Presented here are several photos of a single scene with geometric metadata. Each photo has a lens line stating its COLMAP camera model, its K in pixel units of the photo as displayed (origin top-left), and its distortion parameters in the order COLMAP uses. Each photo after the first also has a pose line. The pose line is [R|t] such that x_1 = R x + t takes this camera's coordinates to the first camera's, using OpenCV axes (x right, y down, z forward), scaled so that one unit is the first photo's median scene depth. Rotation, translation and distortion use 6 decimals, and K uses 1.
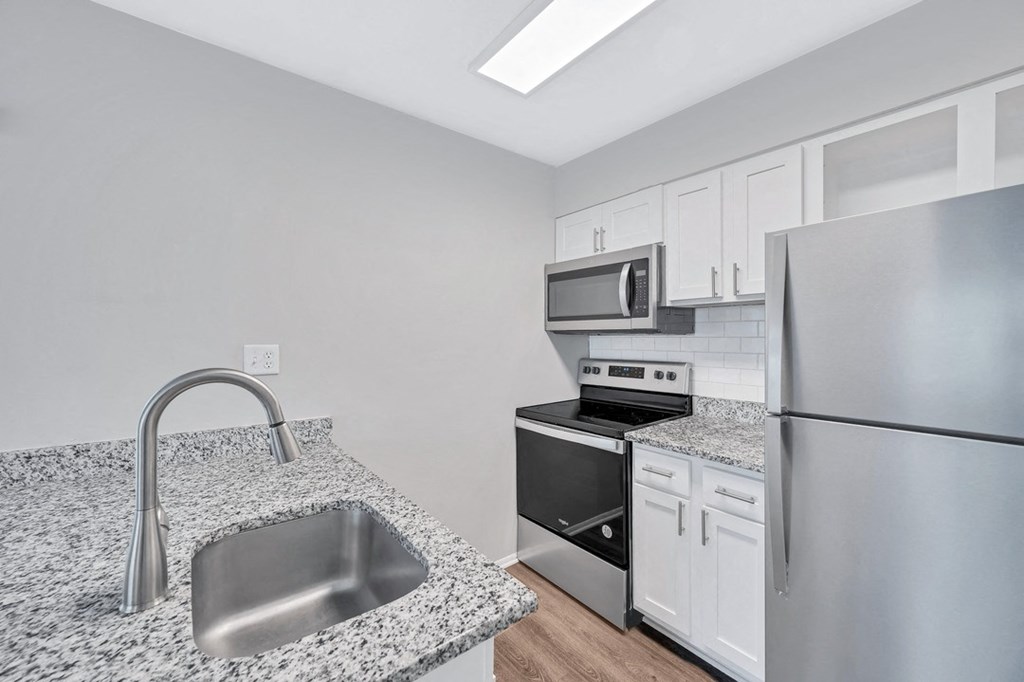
lens RADIAL K [[421.3, 0, 513.7], [0, 421.3, 337.3], [0, 0, 1]] dist [-0.000771, -0.000028]
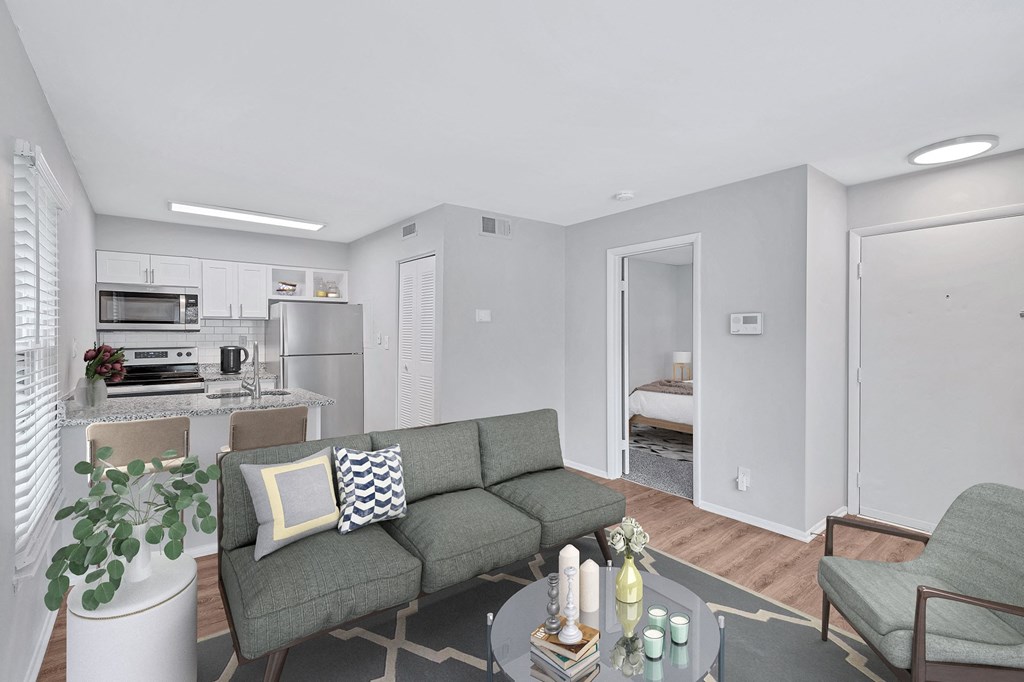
lens RADIAL K [[466.6, 0, 512.8], [0, 466.6, 336.4], [0, 0, 1]] dist [-0.001099, -0.000164]
pose [[0.001214, -0.009248, 0.999957, -1.637380], [-0.002416, 0.999954, 0.009251, -0.011354], [-0.999996, -0.002428, 0.001192, -0.441299]]
